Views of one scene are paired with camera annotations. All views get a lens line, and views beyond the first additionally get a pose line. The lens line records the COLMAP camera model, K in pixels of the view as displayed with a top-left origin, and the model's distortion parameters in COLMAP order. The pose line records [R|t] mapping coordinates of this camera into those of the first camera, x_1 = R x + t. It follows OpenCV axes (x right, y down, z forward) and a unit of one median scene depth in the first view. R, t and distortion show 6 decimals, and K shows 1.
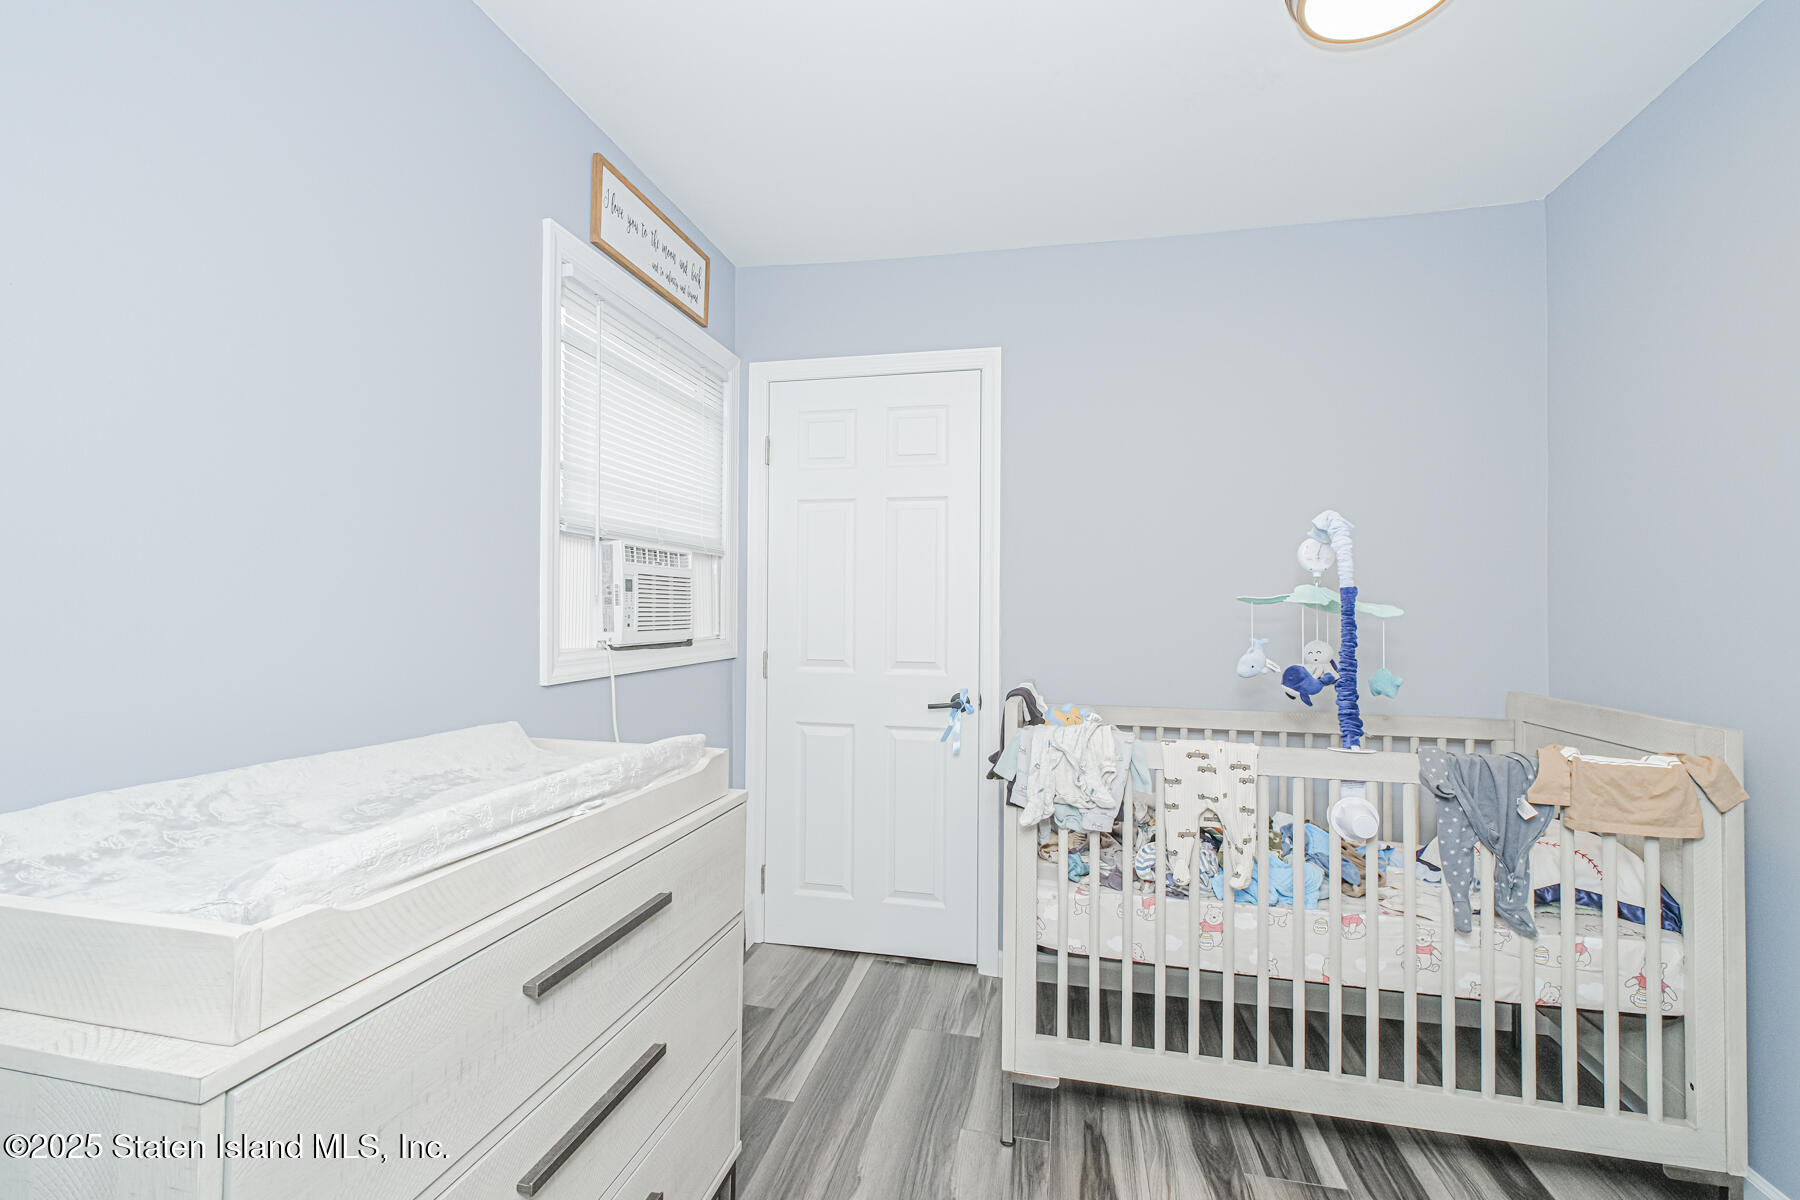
lens RADIAL K [[775.6, 0, 901.6], [0, 775.6, 602.3], [0, 0, 1]] dist [0.002049, -0.000290]
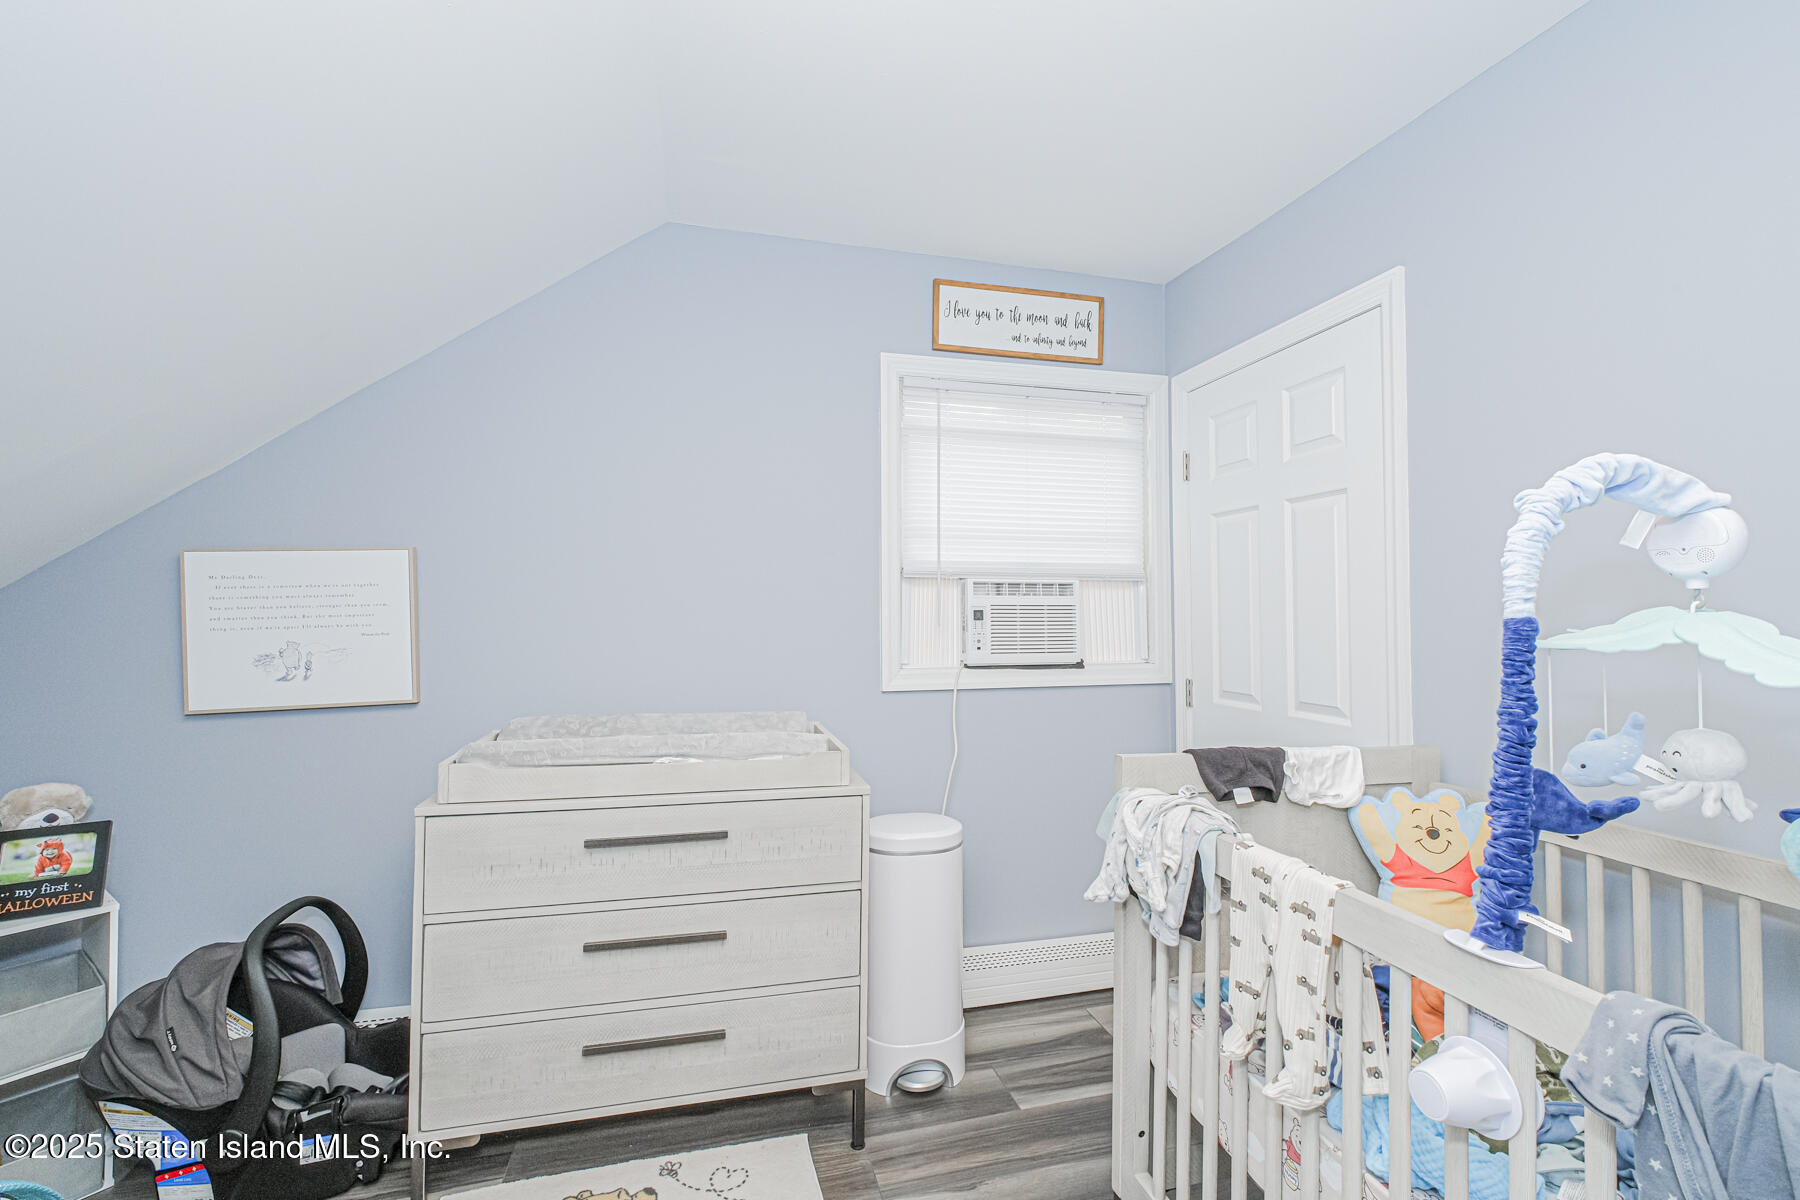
lens RADIAL K [[775.6, 0, 900.8], [0, 775.6, 602.6], [0, 0, 1]] dist [0.002049, -0.000290]
pose [[0.455287, -0.021985, -0.890073, 0.666707], [0.008977, 0.999758, -0.020103, -0.018106], [0.890300, 0.001162, 0.455374, 0.343682]]
